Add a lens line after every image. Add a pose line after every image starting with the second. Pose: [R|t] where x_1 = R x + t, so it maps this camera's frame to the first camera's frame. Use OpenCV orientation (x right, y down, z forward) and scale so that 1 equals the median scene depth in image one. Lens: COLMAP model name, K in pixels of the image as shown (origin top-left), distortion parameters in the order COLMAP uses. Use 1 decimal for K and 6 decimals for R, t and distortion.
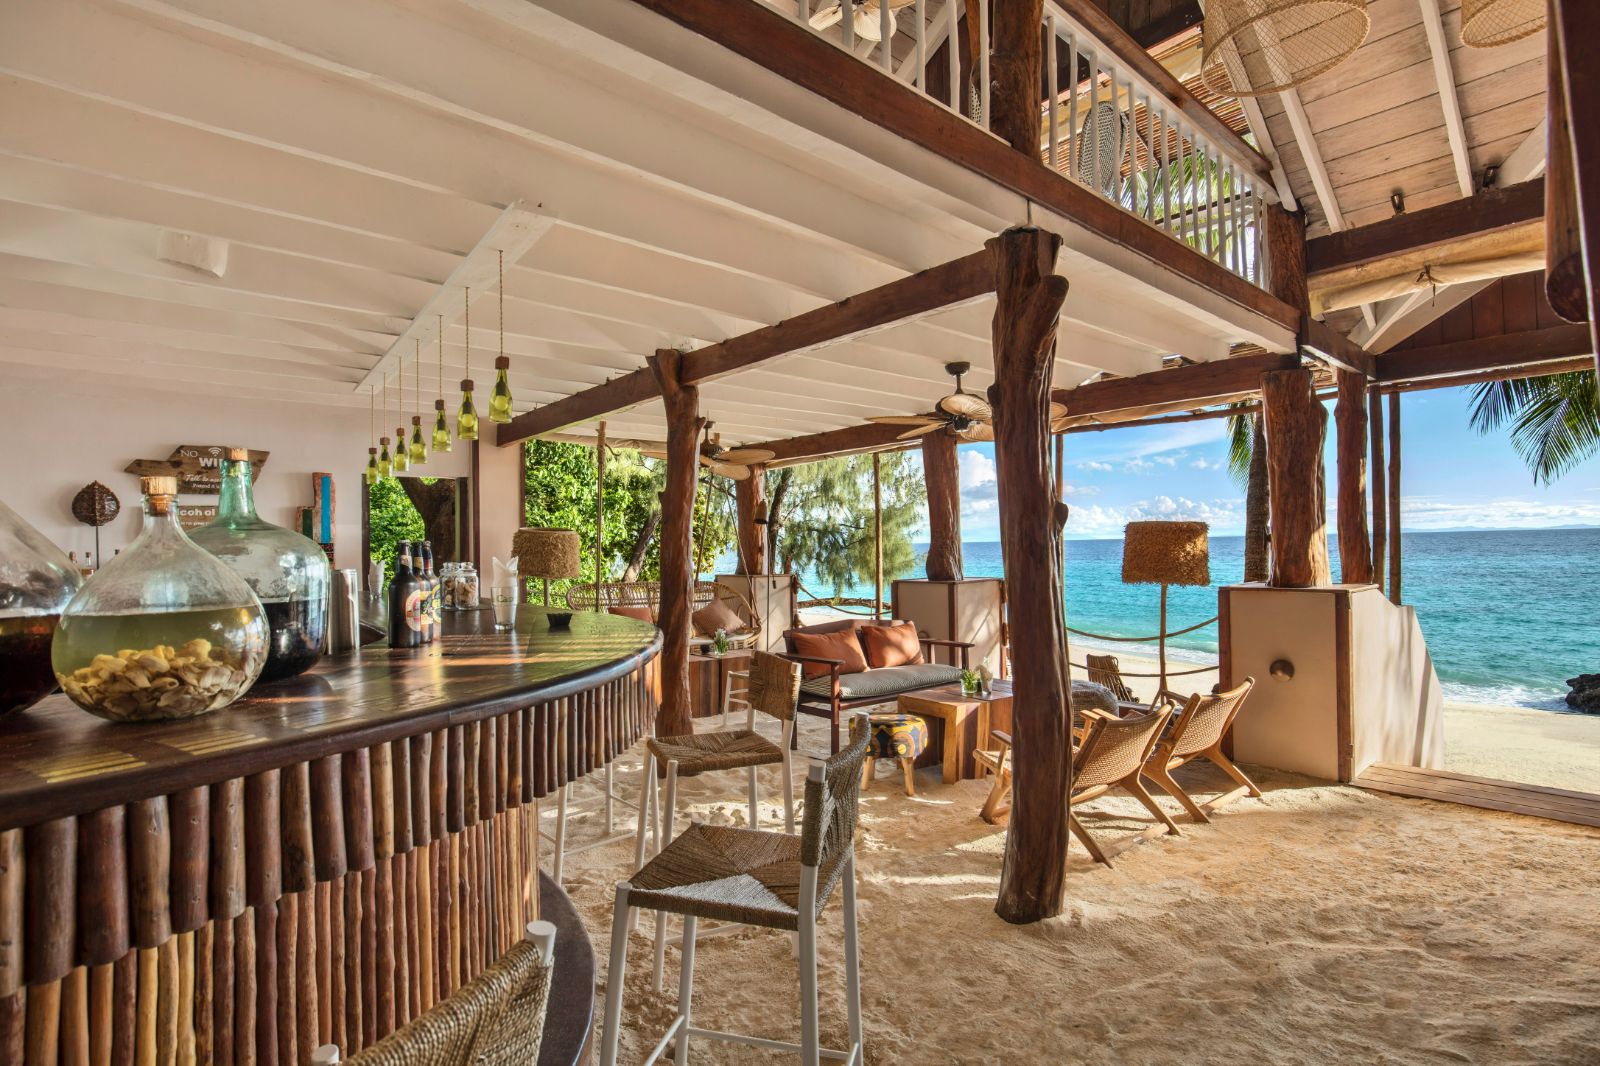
lens RADIAL K [[790.9, 0, 800.0], [0, 790.9, 533.0], [0, 0, 1]] dist [0.000018, -0.000004]
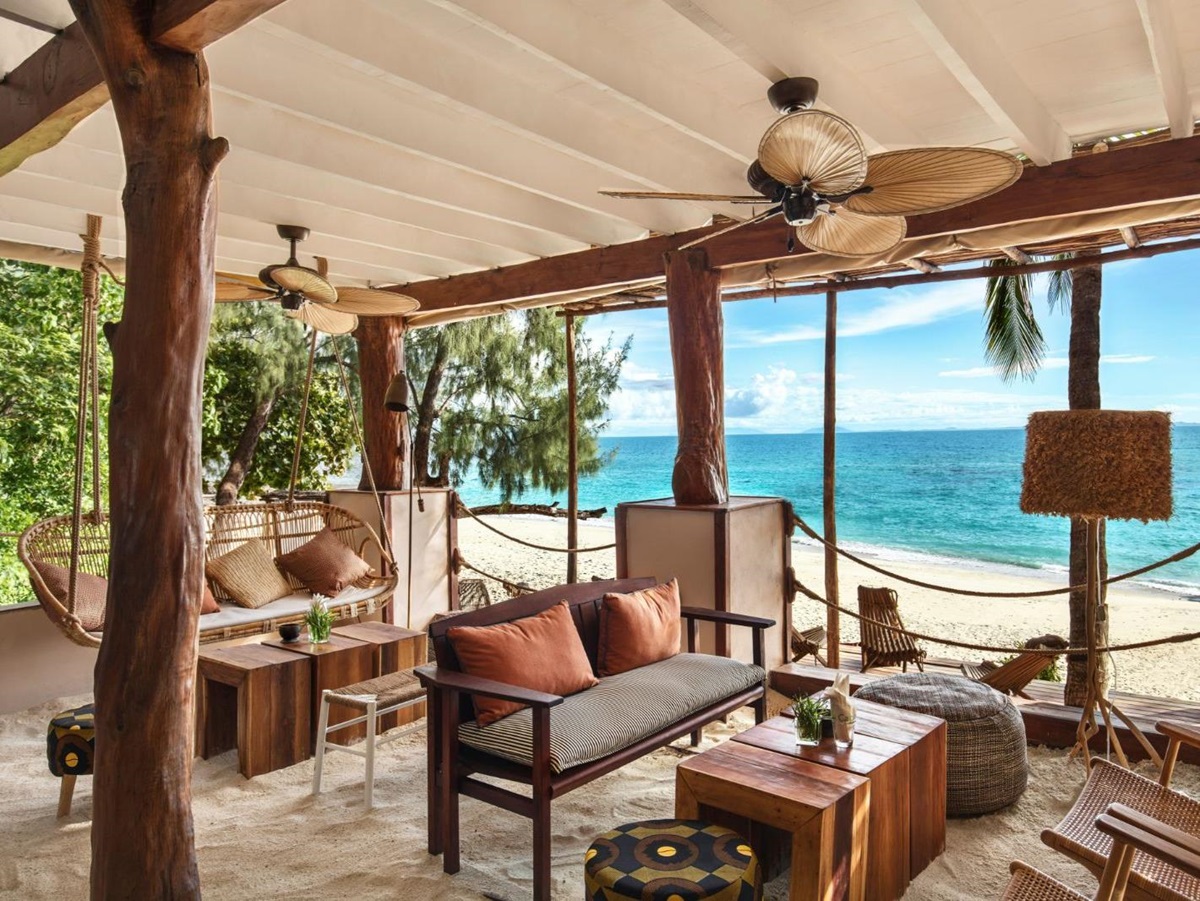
lens RADIAL K [[849.0, 0, 650.7], [0, 849.0, 435.9], [0, 0, 1]] dist [0.044885, 0.001402]
pose [[0.975156, 0.001162, 0.221518, -0.003530], [-0.003749, 0.999930, 0.011259, -0.000440], [-0.221490, -0.011810, 0.975091, 0.276985]]
